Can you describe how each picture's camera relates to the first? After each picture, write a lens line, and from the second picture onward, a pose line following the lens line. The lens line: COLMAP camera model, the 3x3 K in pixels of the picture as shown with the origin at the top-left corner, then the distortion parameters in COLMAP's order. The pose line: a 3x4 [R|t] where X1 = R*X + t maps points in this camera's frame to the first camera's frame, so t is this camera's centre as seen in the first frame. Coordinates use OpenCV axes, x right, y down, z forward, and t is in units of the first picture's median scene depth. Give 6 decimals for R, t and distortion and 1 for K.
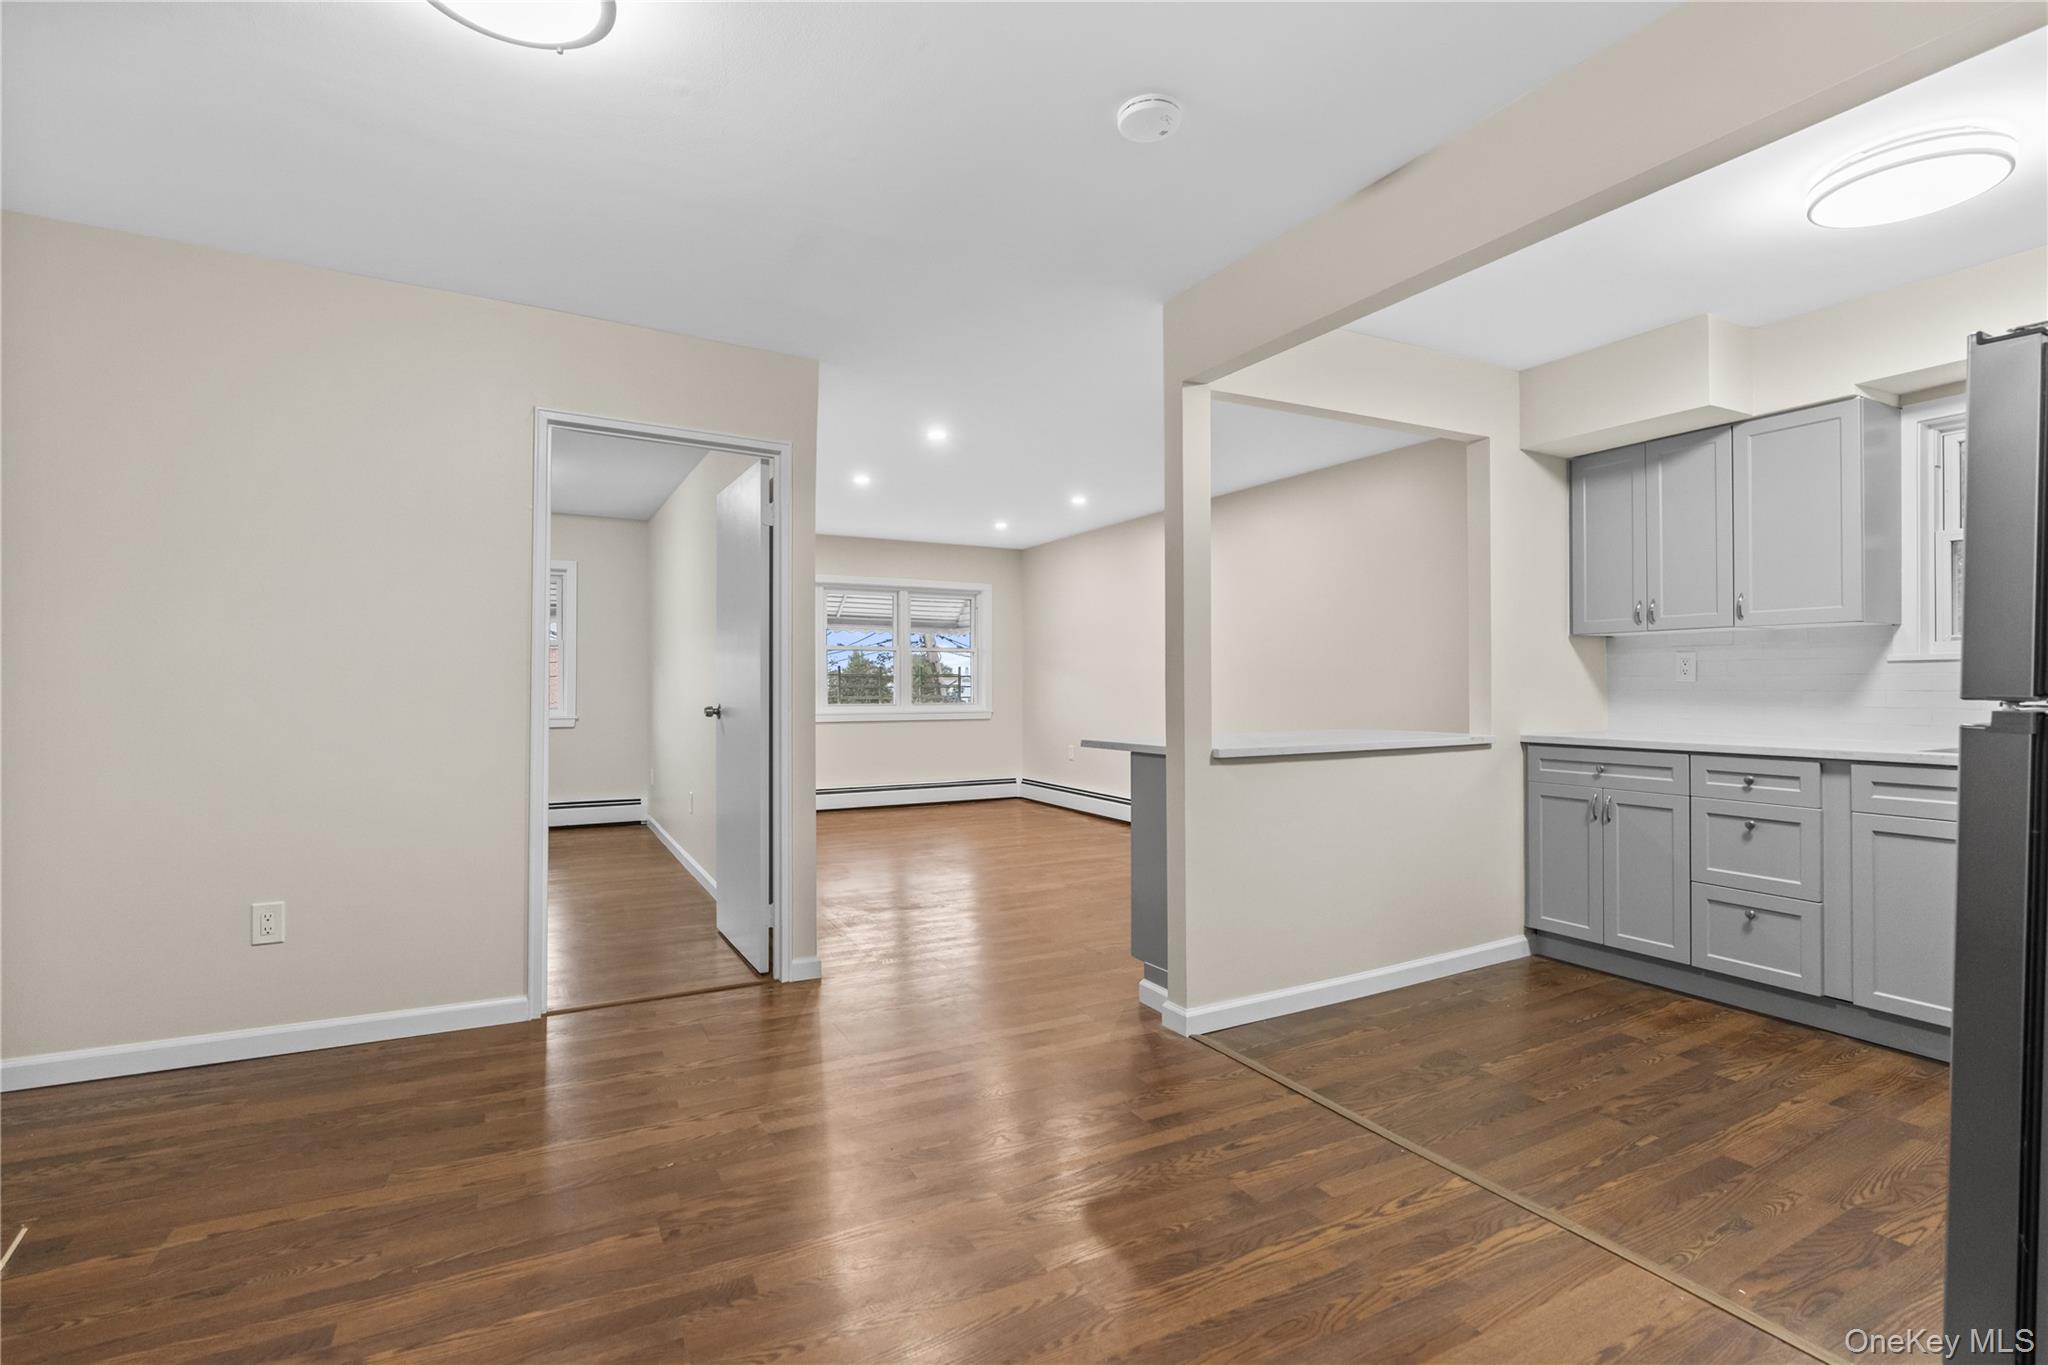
lens RADIAL K [[938.0, 0, 1028.9], [0, 938.0, 681.7], [0, 0, 1]] dist [-0.003184, 0.000053]
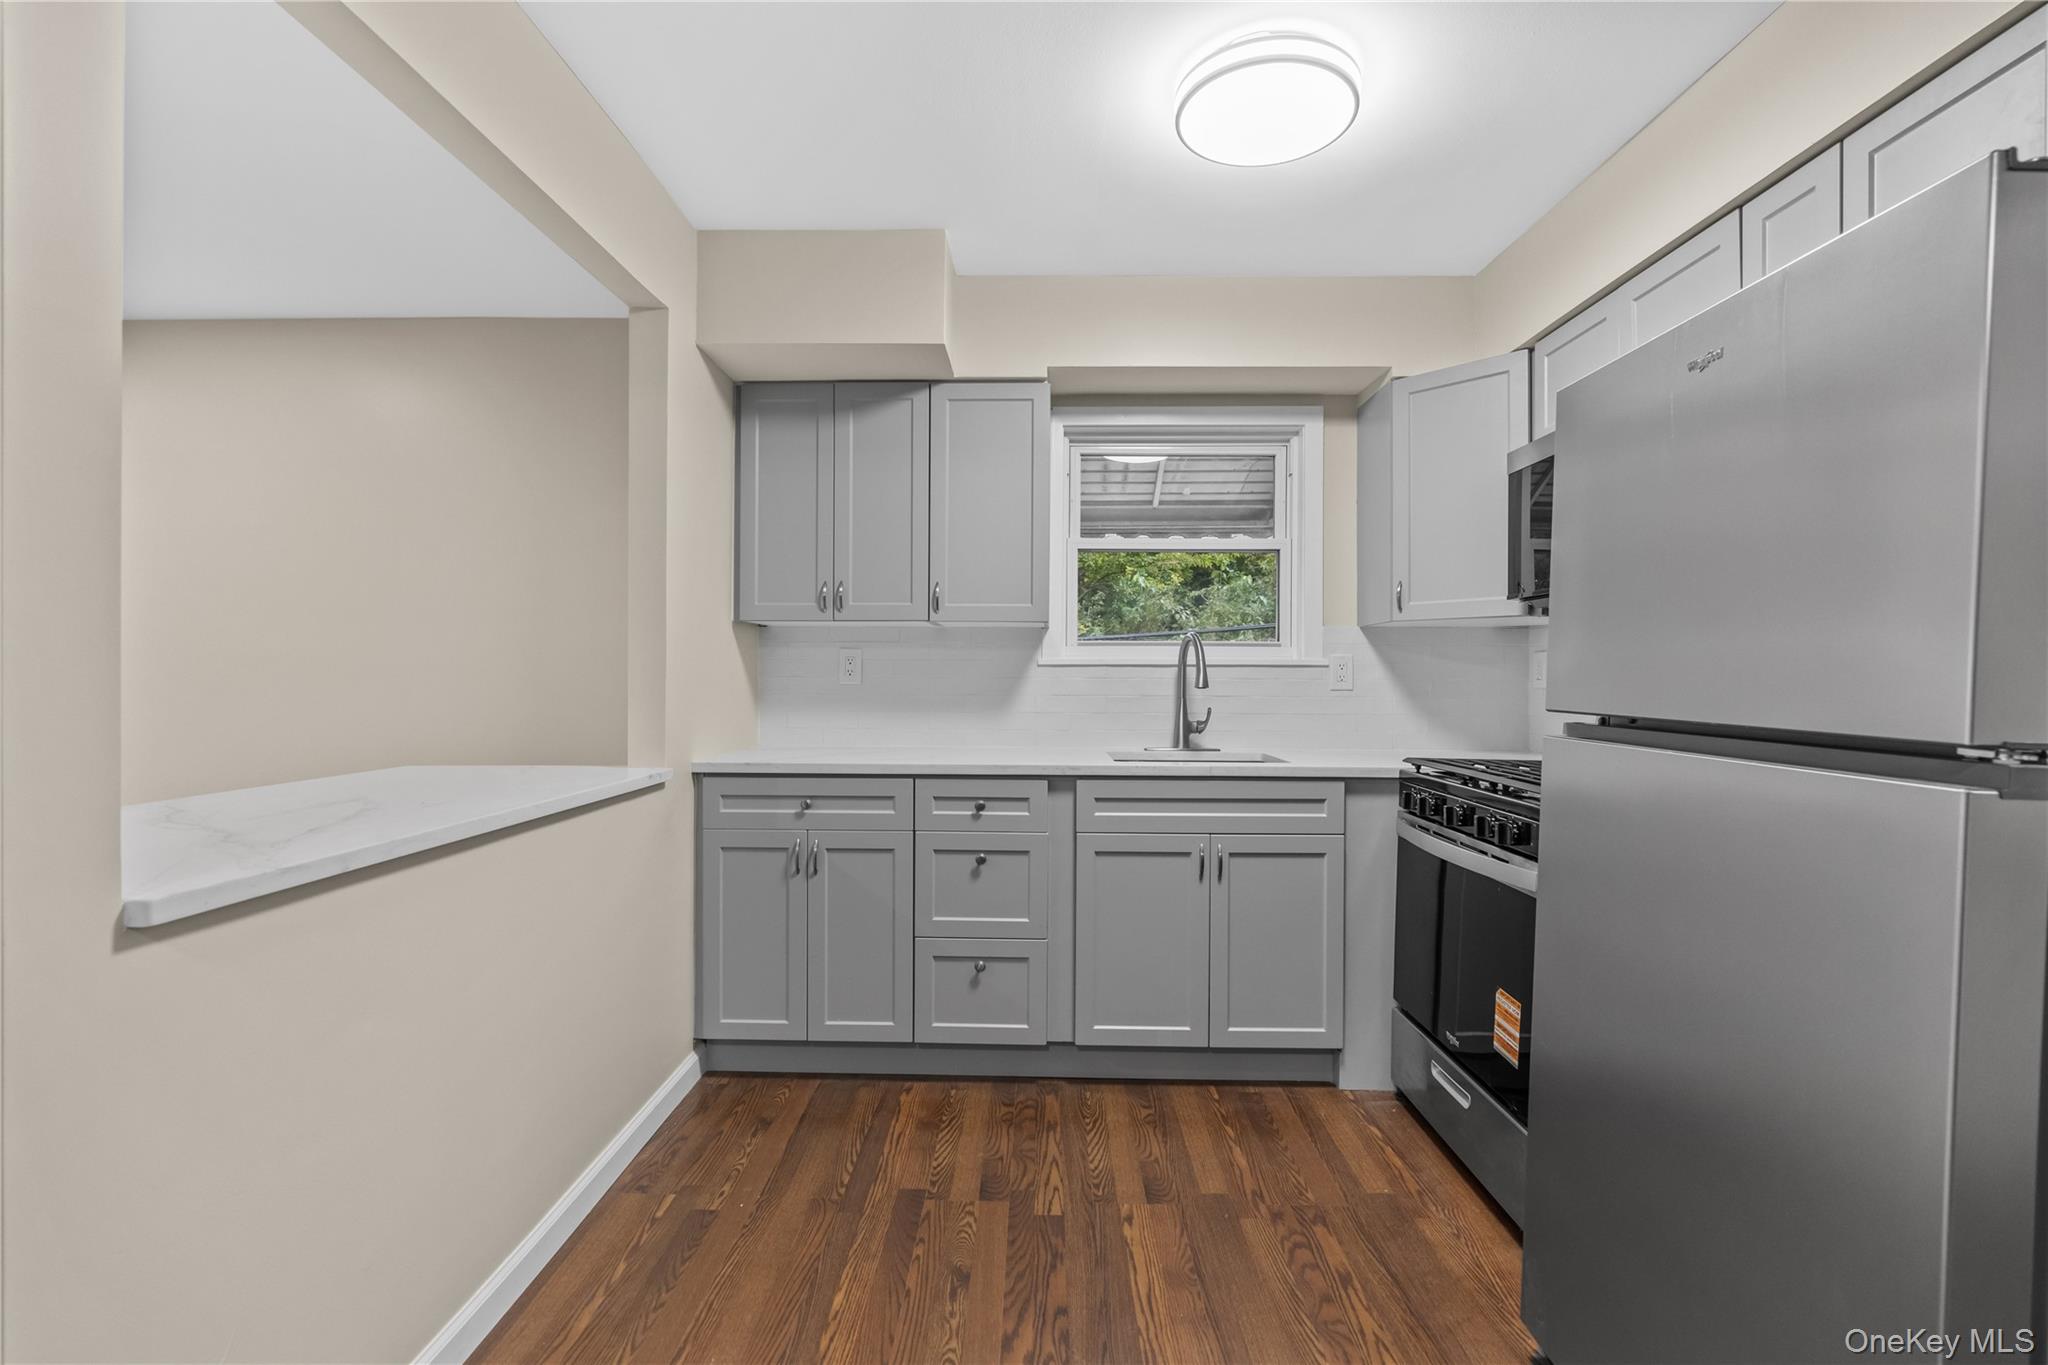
lens RADIAL K [[926.1, 0, 1023.5], [0, 926.1, 680.0], [0, 0, 1]] dist [-0.015954, 0.000510]
pose [[0.501484, 0.001960, 0.865165, 0.074022], [-0.010501, 0.999938, 0.003822, -0.009861], [-0.865103, -0.011002, 0.501473, 0.538044]]
